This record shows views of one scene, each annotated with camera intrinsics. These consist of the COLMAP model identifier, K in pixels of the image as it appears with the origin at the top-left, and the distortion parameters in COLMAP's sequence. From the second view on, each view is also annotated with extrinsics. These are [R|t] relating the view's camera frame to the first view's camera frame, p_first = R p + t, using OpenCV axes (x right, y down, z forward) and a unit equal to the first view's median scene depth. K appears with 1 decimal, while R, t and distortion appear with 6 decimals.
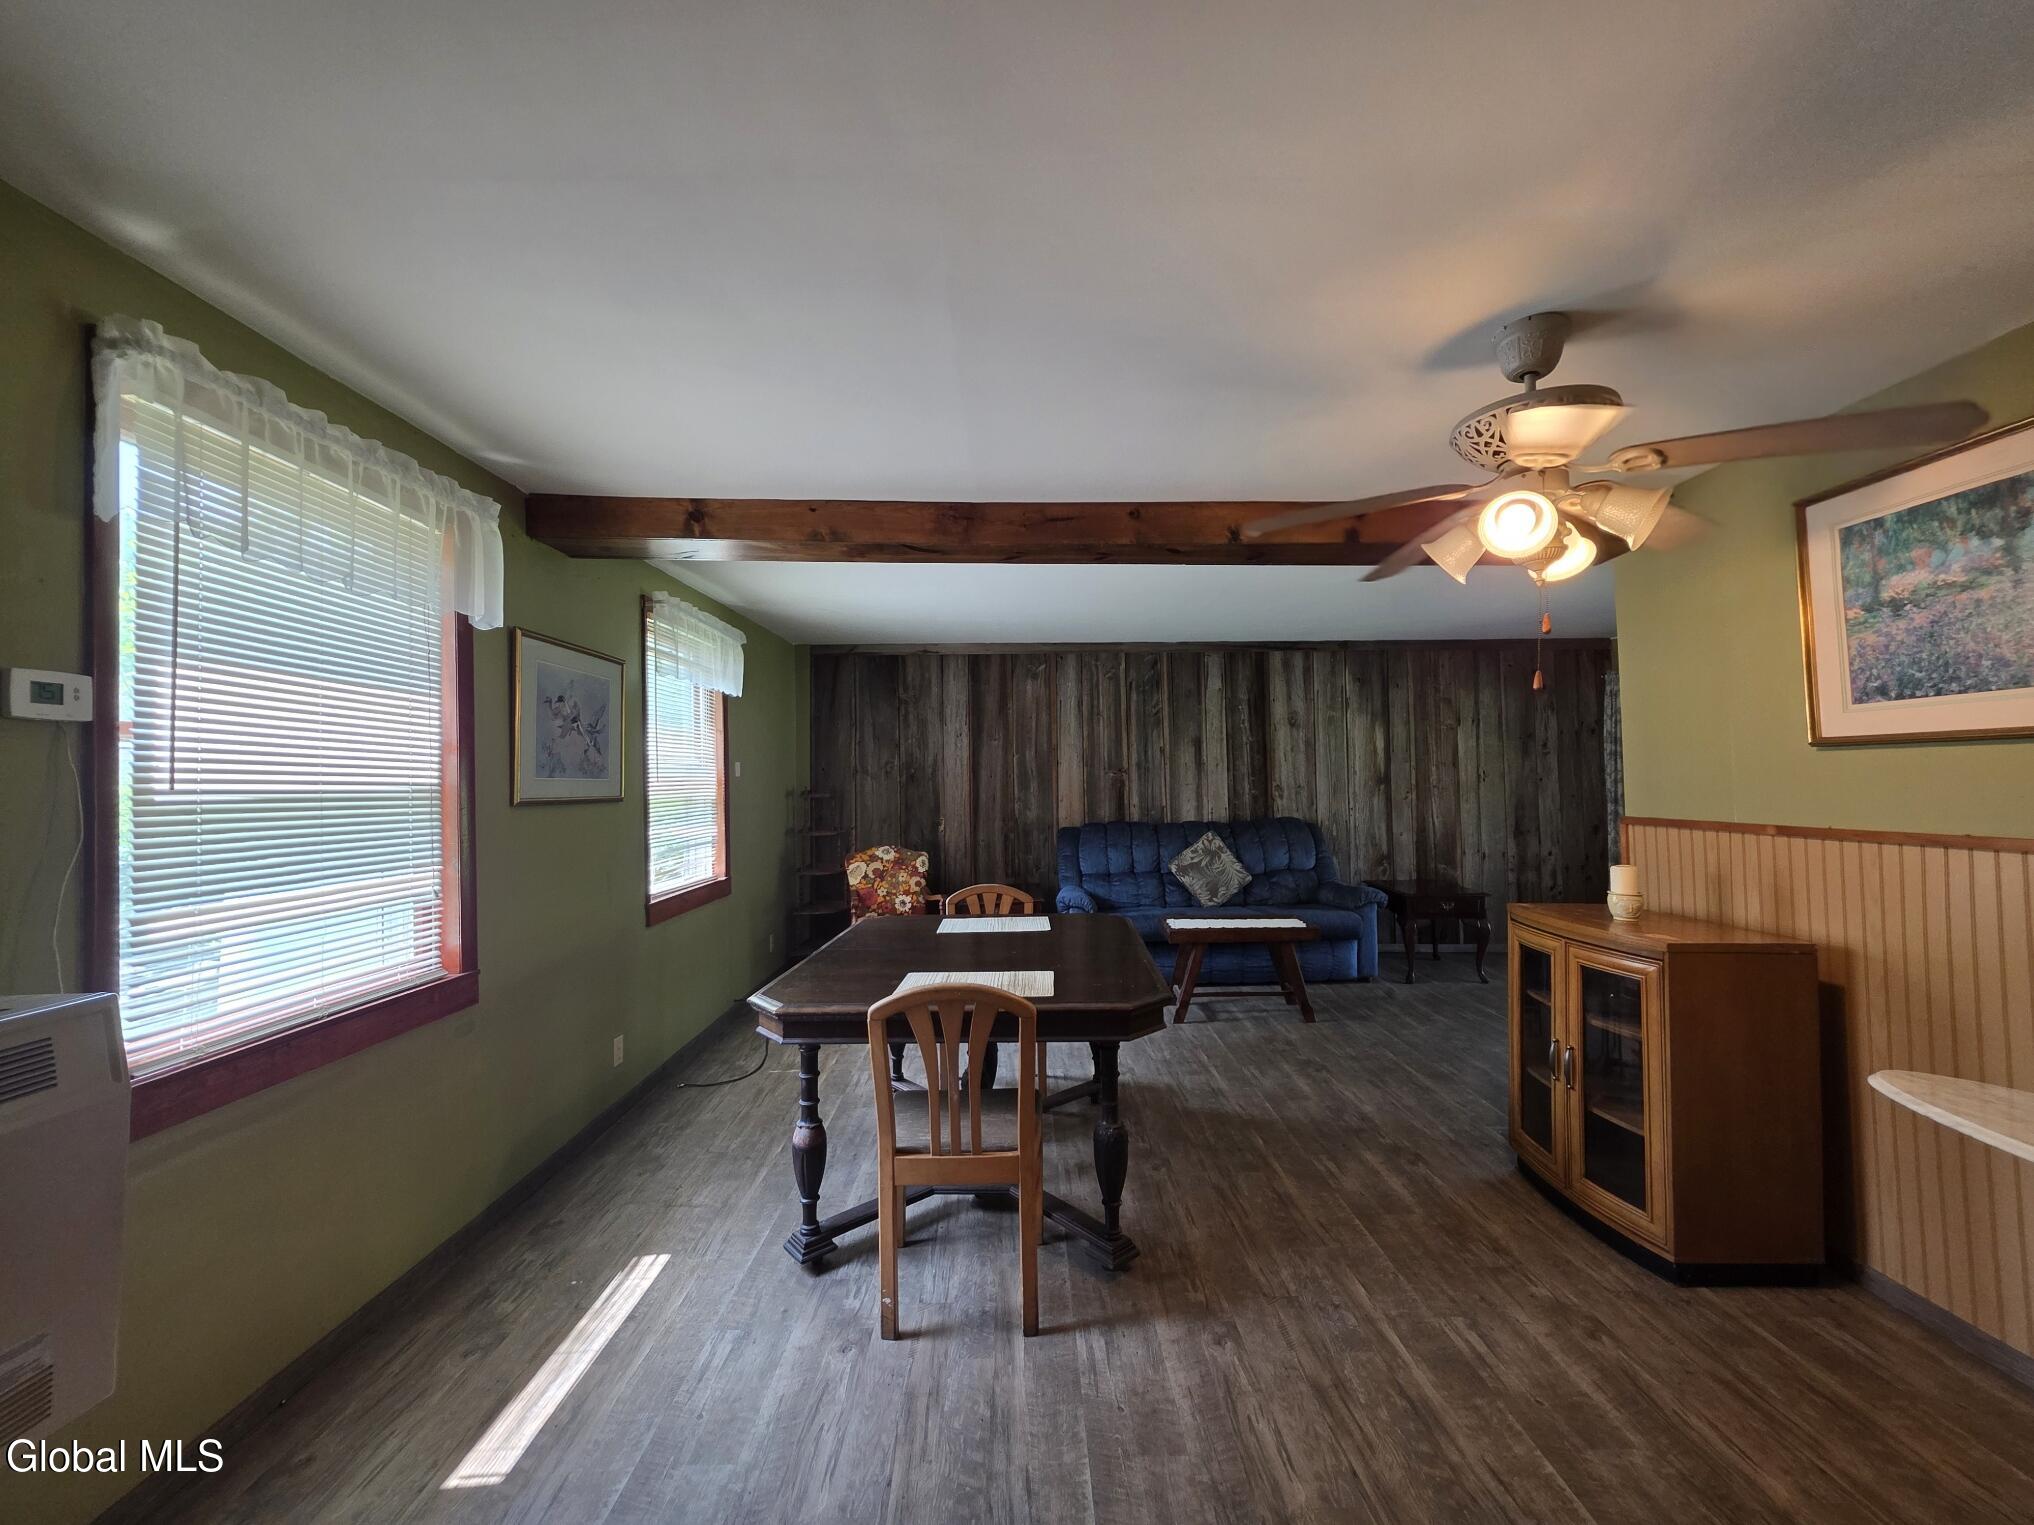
lens RADIAL K [[861.9, 0, 1017.0], [0, 861.9, 762.5], [0, 0, 1]] dist [0.000011, 0.000097]
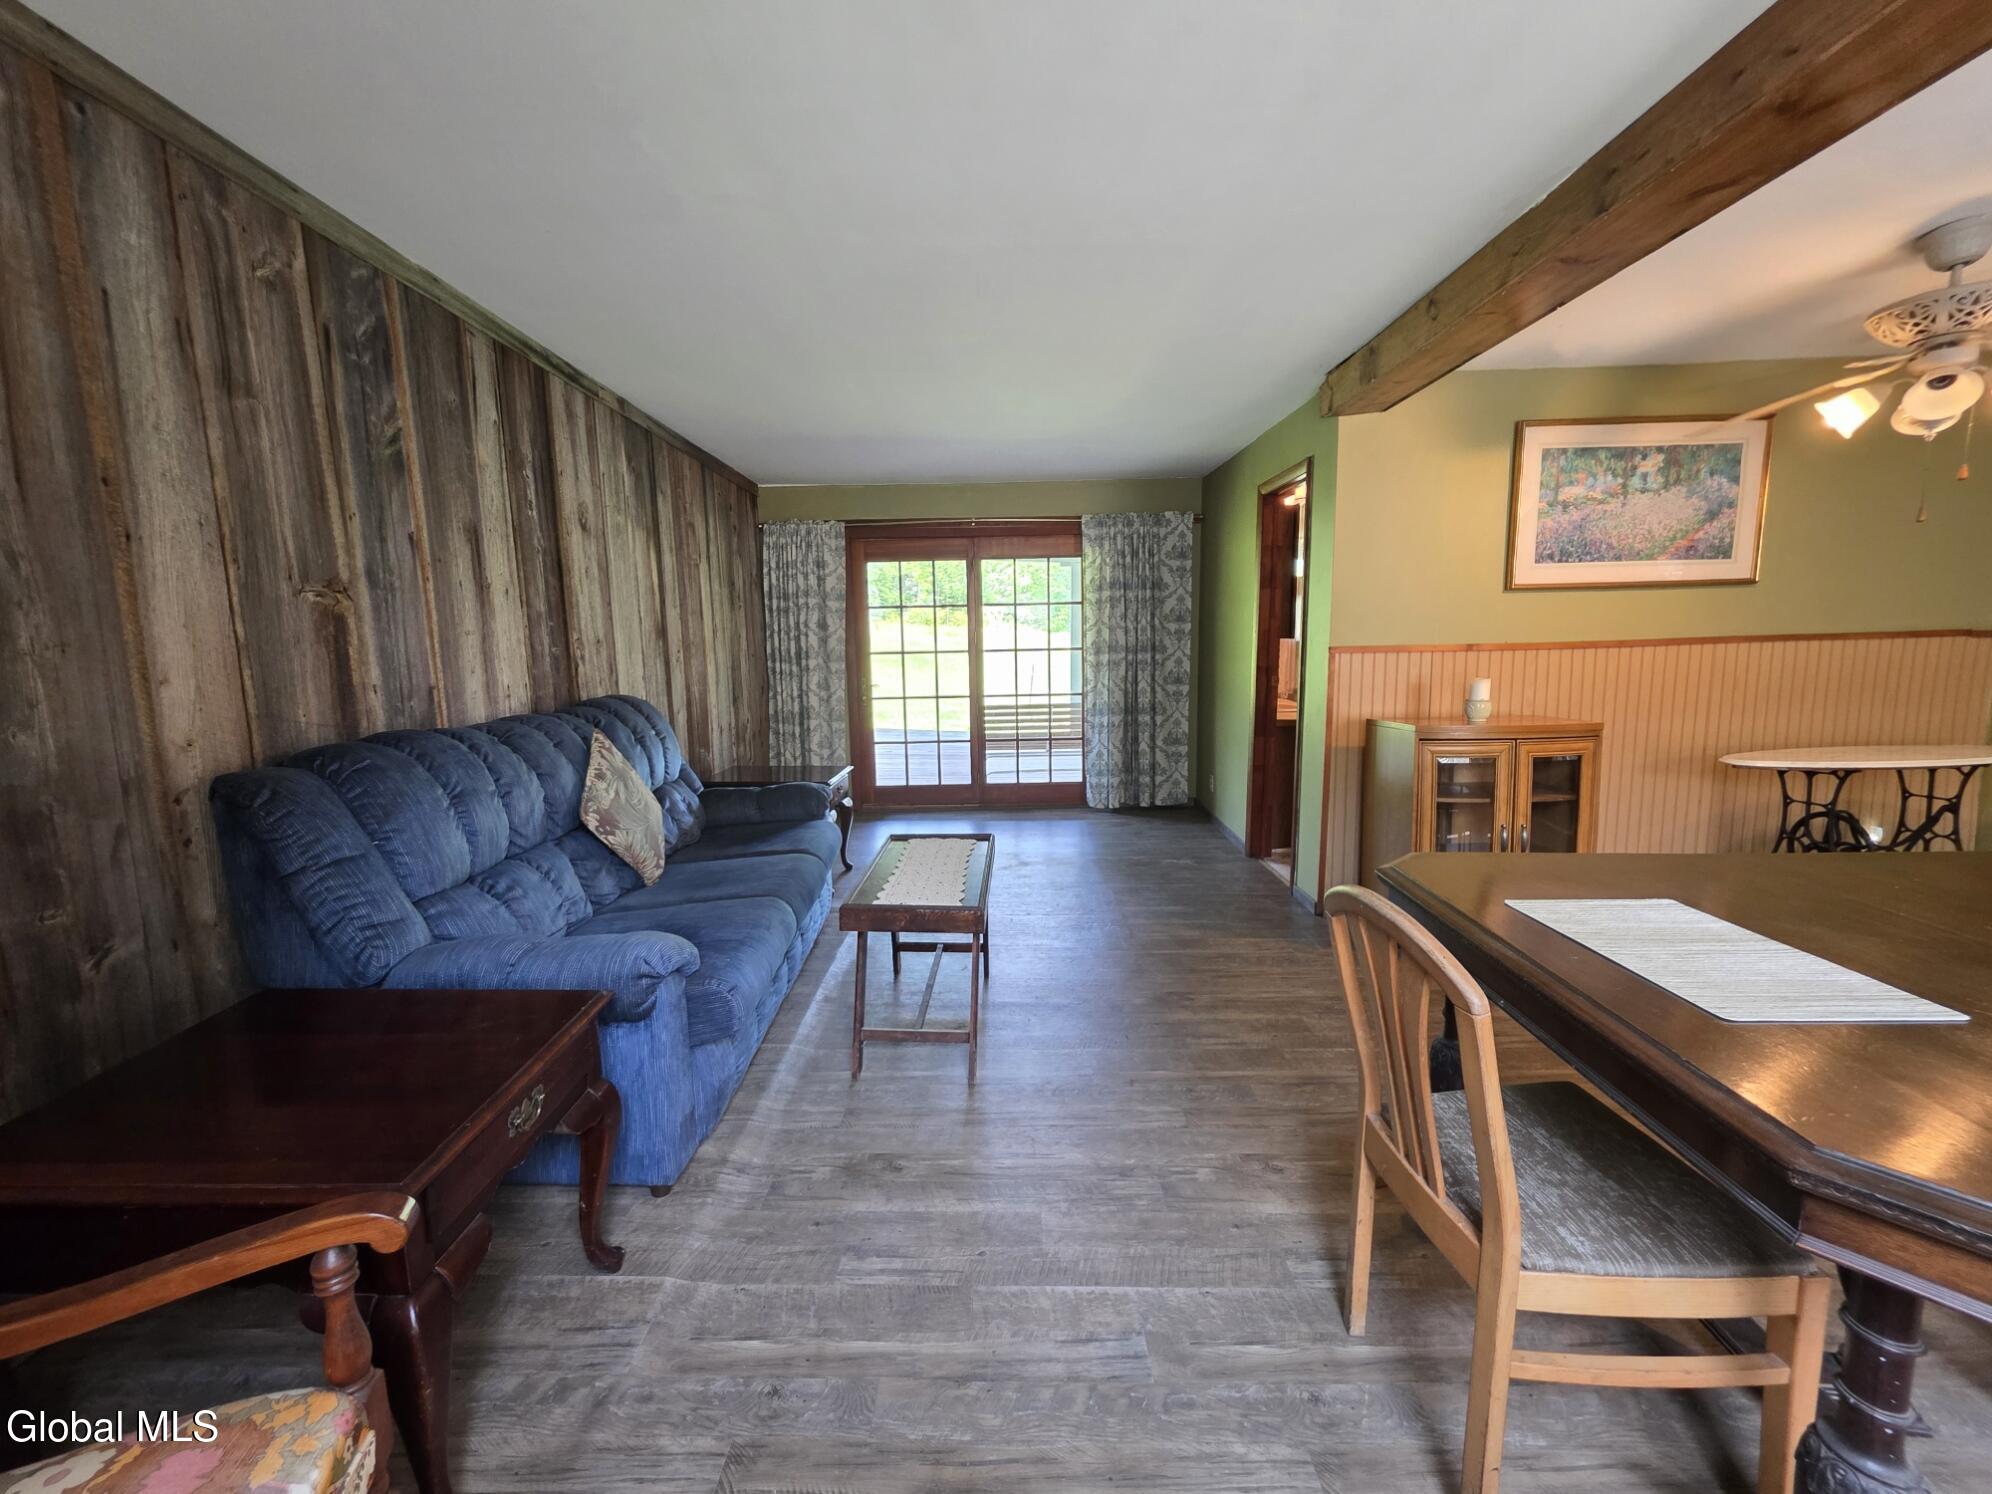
lens RADIAL K [[794.7, 0, 996.0], [0, 794.7, 747.0], [0, 0, 1]] dist [-0.000748, -0.000104]
pose [[0.002297, -0.117894, 0.993024, -0.280940], [0.000766, 0.993026, 0.117892, 0.049899], [-0.999997, 0.000490, 0.002371, 1.036021]]
